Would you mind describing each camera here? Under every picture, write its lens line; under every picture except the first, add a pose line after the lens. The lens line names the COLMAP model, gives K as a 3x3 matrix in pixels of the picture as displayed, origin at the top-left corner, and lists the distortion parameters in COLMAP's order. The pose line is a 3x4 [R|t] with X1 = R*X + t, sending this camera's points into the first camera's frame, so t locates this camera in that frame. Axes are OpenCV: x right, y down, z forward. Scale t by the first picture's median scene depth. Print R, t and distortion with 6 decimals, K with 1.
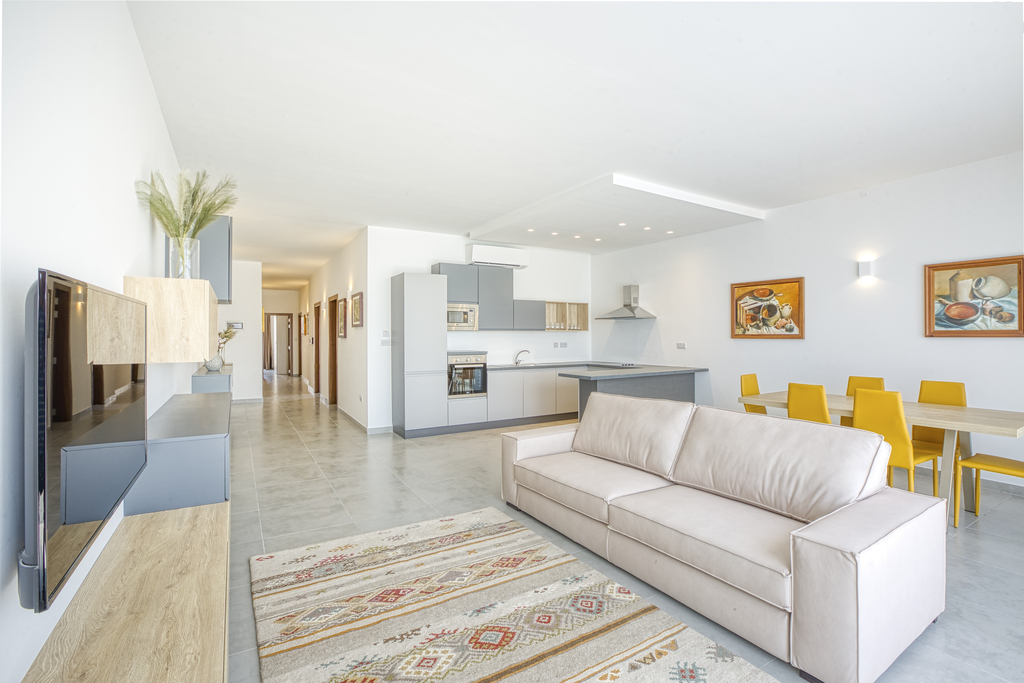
lens RADIAL K [[465.8, 0, 509.3], [0, 465.8, 336.1], [0, 0, 1]] dist [-0.045028, 0.014687]
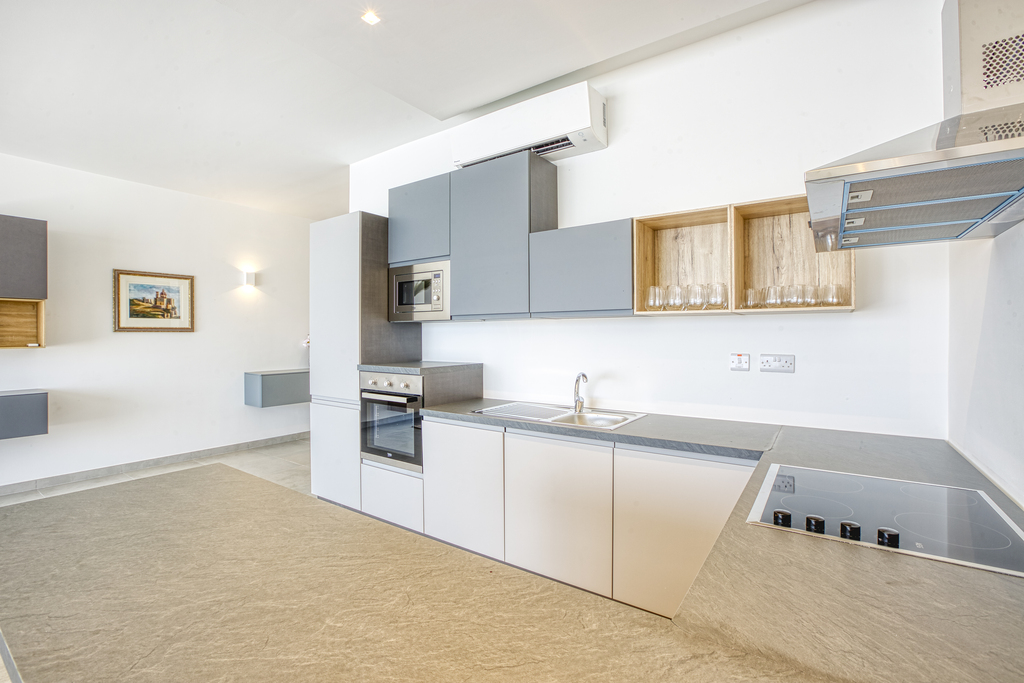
lens RADIAL K [[465.8, 0, 509.3], [0, 465.8, 336.1], [0, 0, 1]] dist [-0.045028, 0.014687]
pose [[0.412082, 0.003475, -0.911140, 0.412914], [0.000429, 0.999992, 0.004008, 0.001886], [0.911146, -0.002043, 0.412078, 1.040656]]
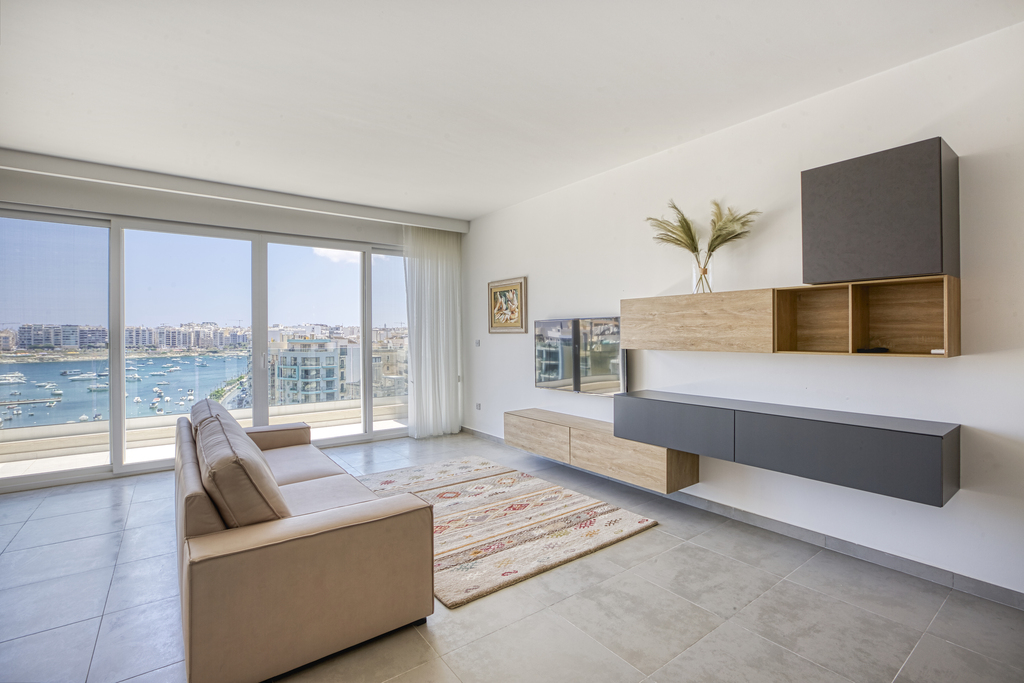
lens RADIAL K [[465.8, 0, 509.3], [0, 465.8, 336.1], [0, 0, 1]] dist [-0.045028, 0.014687]
pose [[-0.995280, 0.007916, -0.096724, -0.037437], [0.007522, 0.999962, 0.004430, -0.000962], [0.096756, 0.003682, -0.995301, 1.038549]]
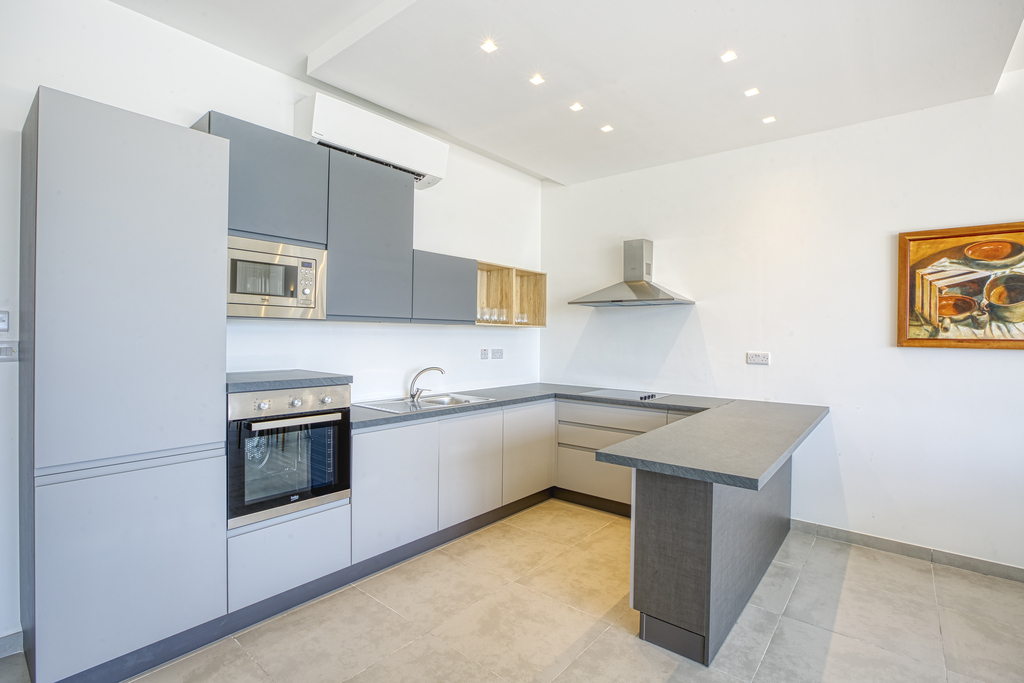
lens RADIAL K [[486.3, 0, 515.1], [0, 486.3, 332.3], [0, 0, 1]] dist [-0.014483, 0.000739]
pose [[0.938770, 0.014647, 0.344232, -0.069472], [-0.013044, 0.999891, -0.006971, -0.001075], [-0.344296, 0.002054, 0.938859, 0.697556]]
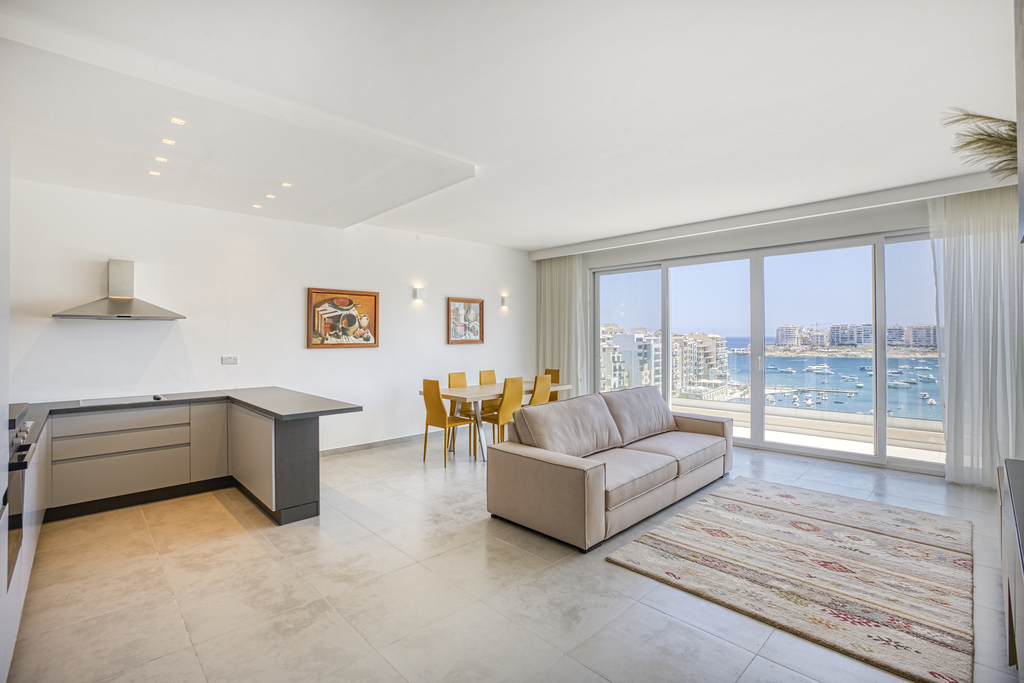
lens RADIAL K [[465.8, 0, 509.3], [0, 465.8, 336.1], [0, 0, 1]] dist [-0.045028, 0.014687]
pose [[-0.220803, 0.007352, 0.975291, -0.504556], [0.008002, 0.999952, -0.005726, -0.011106], [-0.975286, 0.006540, -0.220851, 0.855608]]
